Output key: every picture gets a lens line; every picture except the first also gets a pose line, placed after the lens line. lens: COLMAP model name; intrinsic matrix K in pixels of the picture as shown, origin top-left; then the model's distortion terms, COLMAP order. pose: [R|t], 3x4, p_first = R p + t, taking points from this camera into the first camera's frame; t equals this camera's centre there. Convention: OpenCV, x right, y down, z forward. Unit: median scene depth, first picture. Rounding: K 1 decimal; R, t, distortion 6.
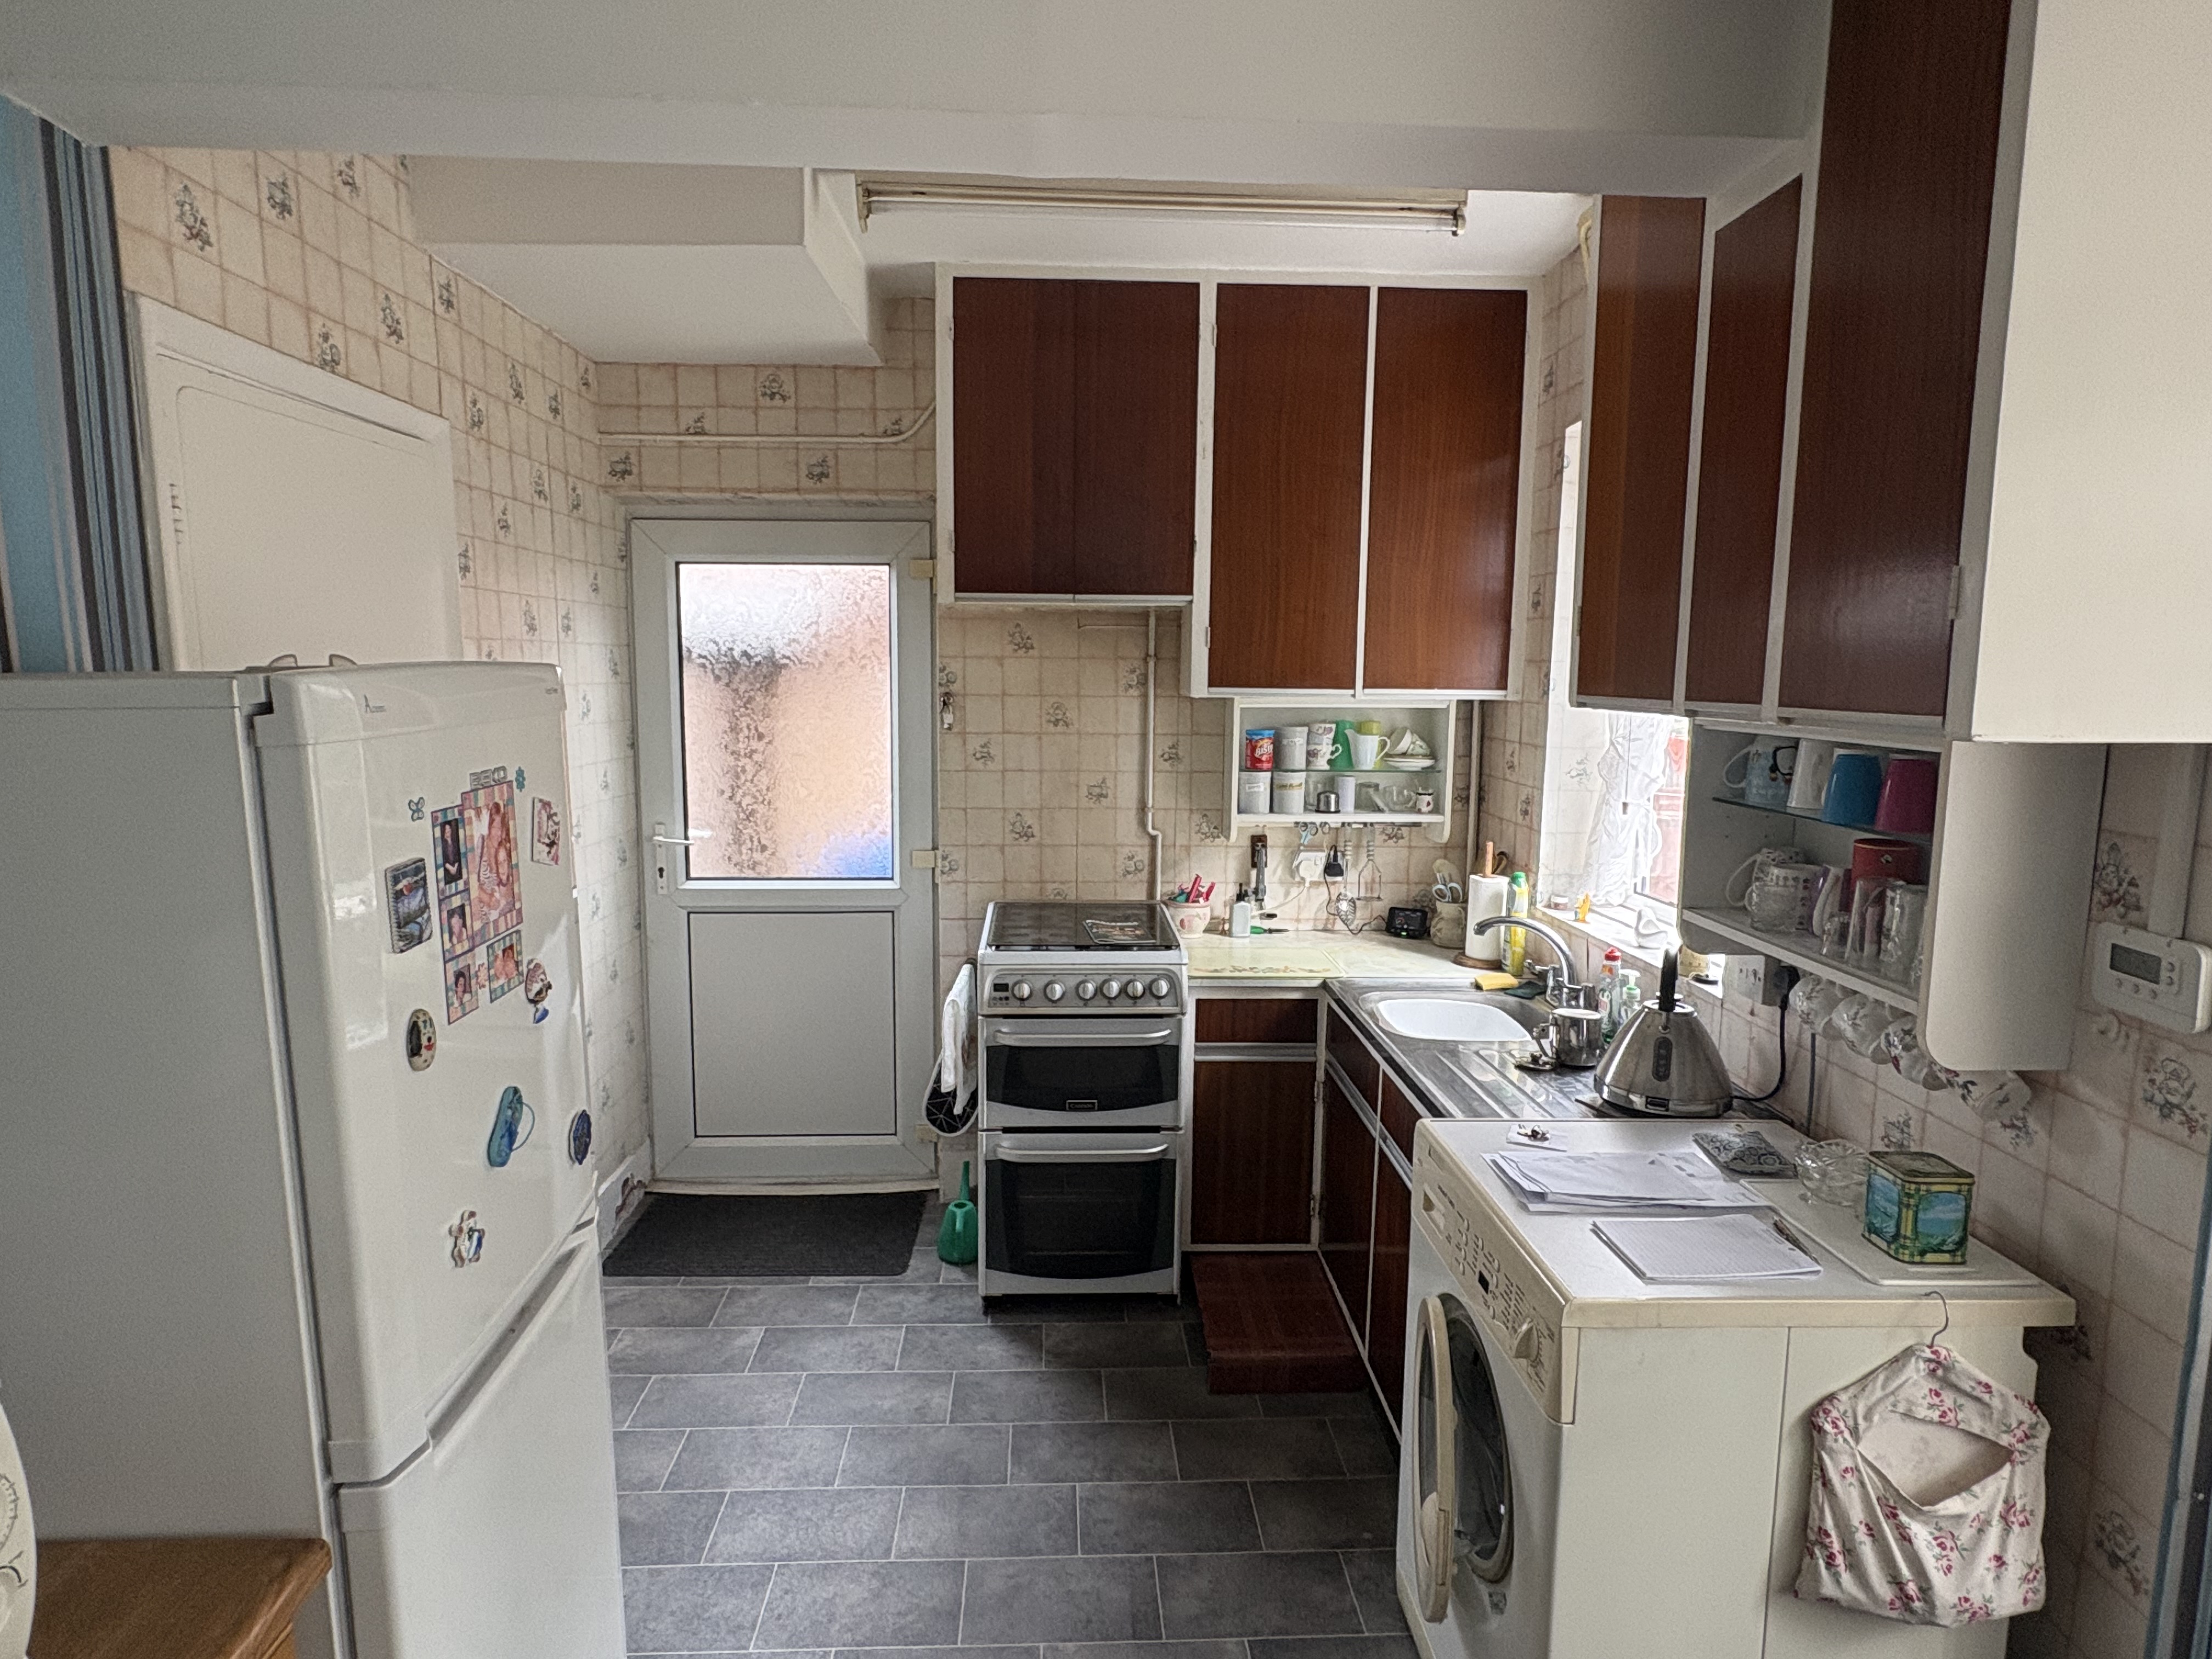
lens RADIAL K [[1178.9, 0, 1106.0], [0, 1178.9, 829.5], [0, 0, 1]] dist [-0.004730, -0.000198]
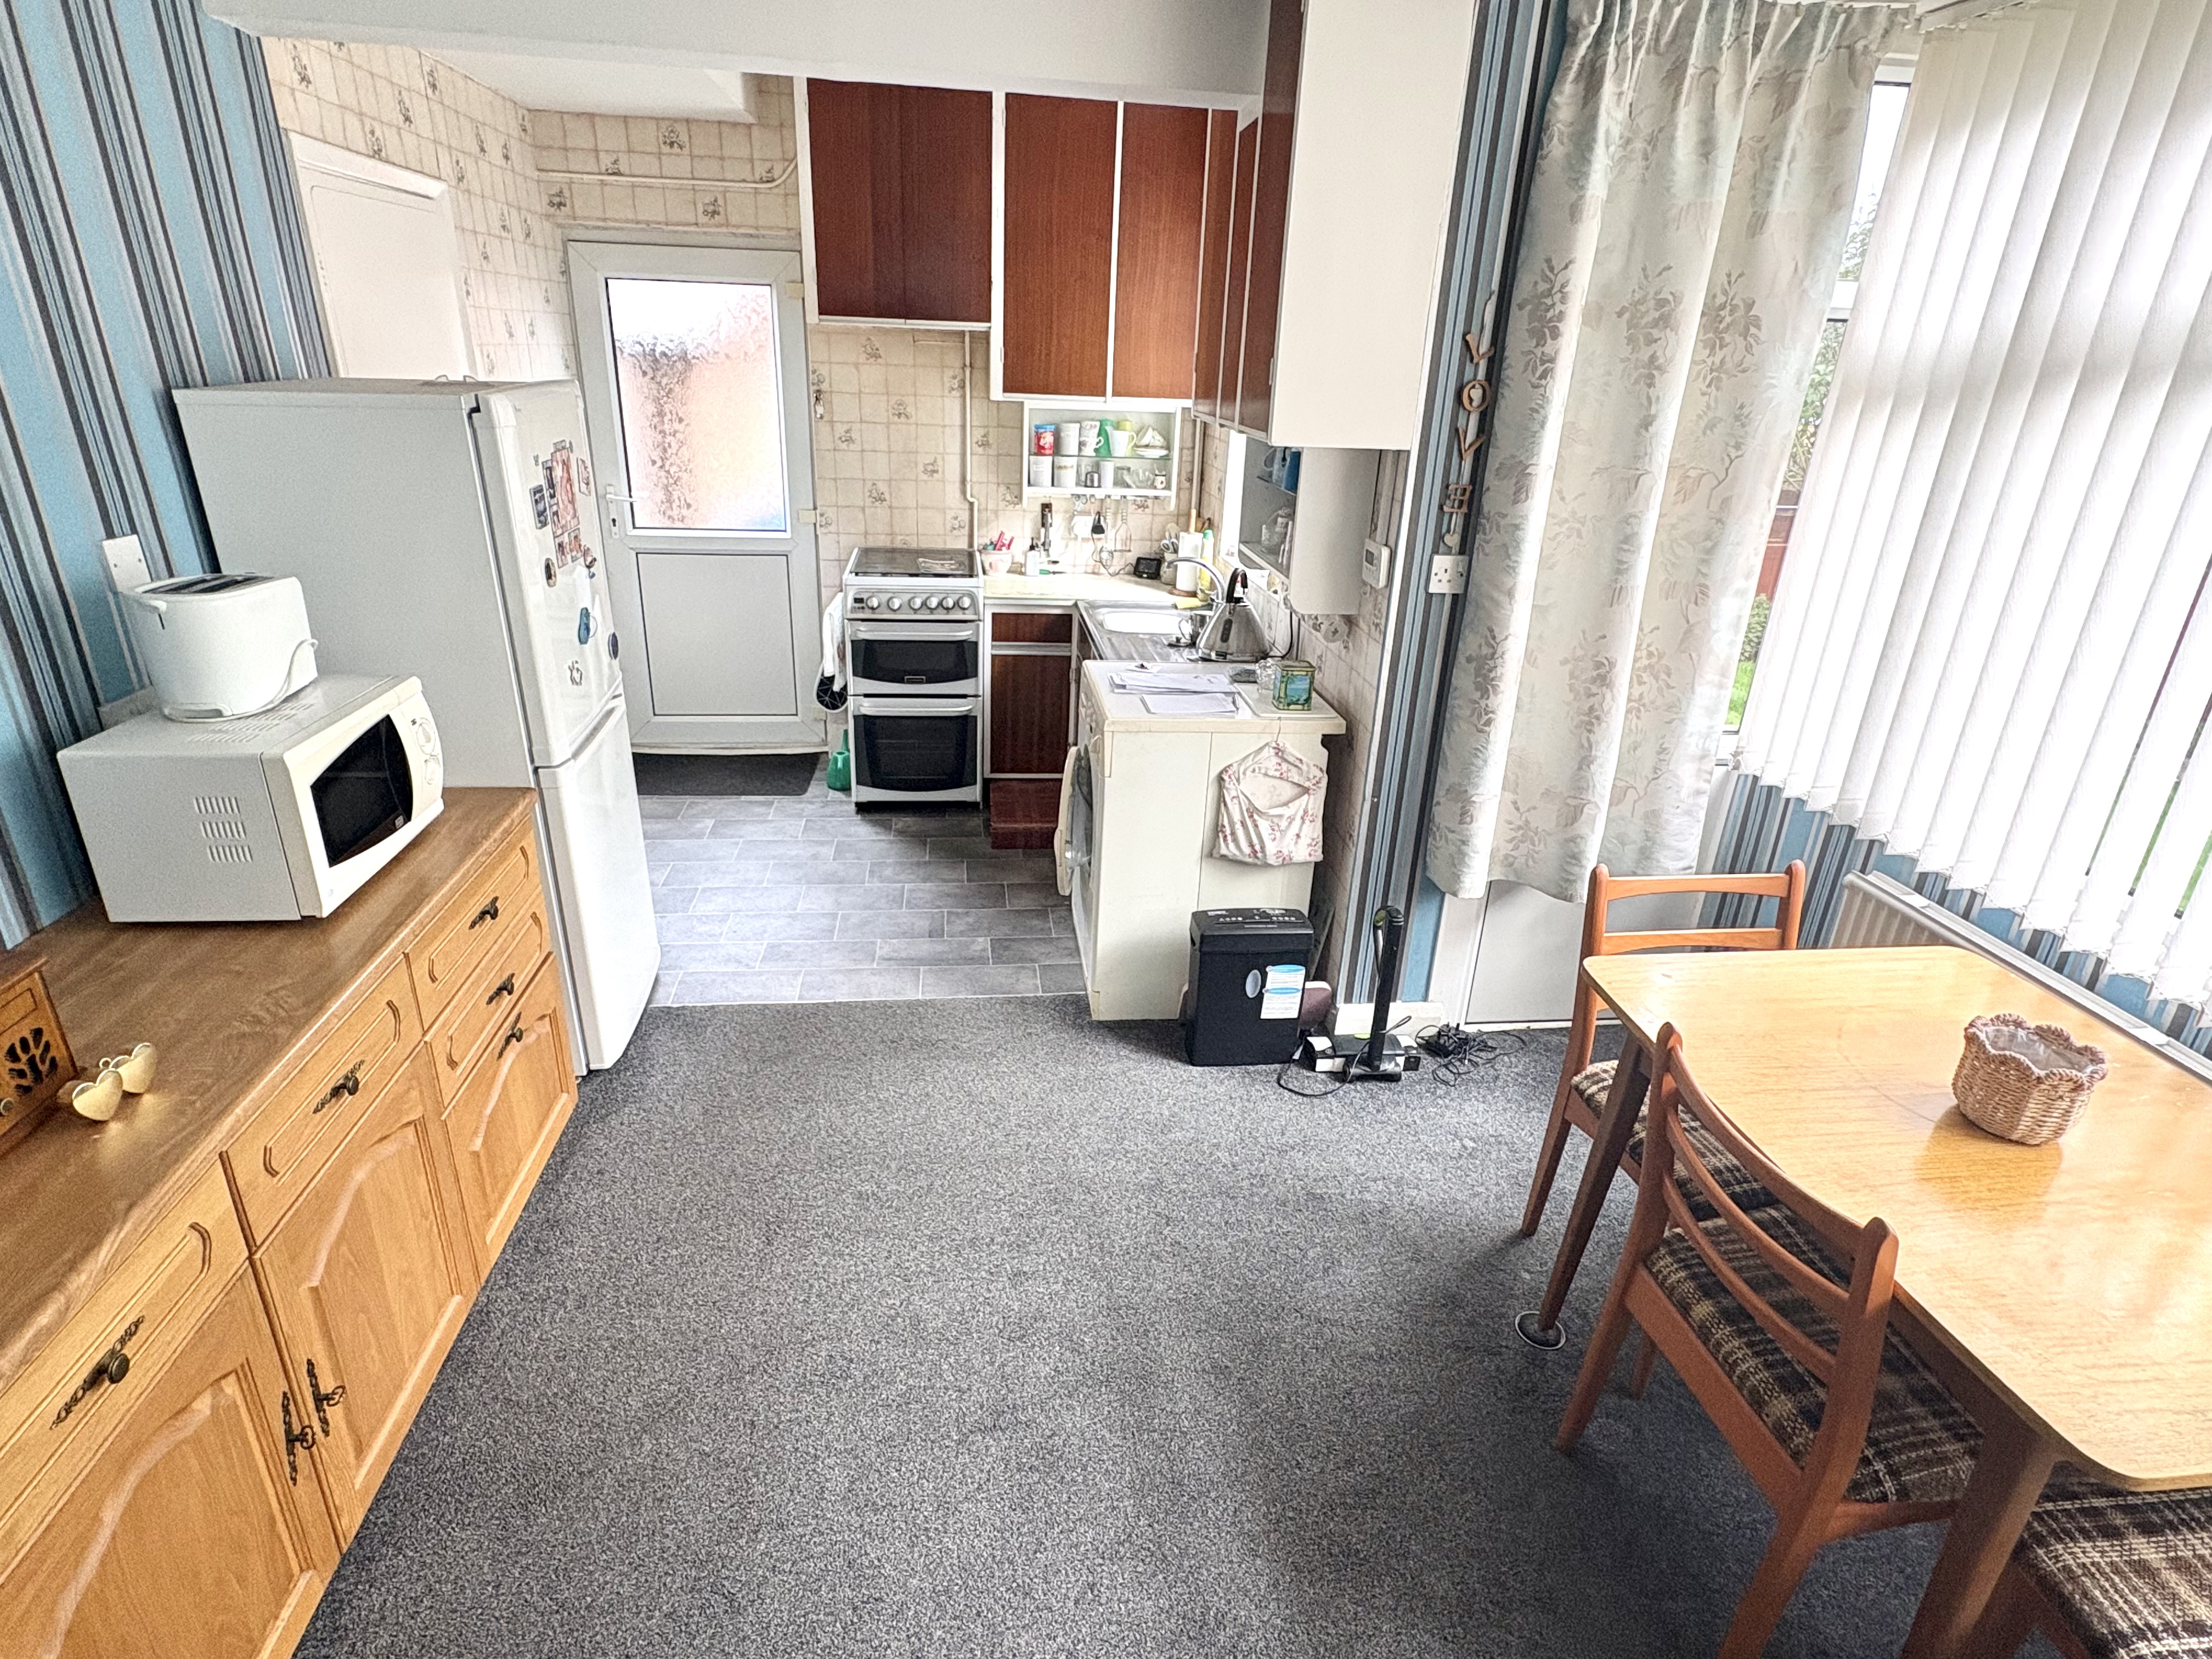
lens RADIAL K [[1158.2, 0, 1106.0], [0, 1158.2, 829.5], [0, 0, 1]] dist [-0.000573, 0.000708]
pose [[0.997403, 0.002080, 0.071991, 0.112474], [-0.020558, 0.966216, 0.256912, 0.027156], [-0.069025, -0.257725, 0.963750, -0.494192]]
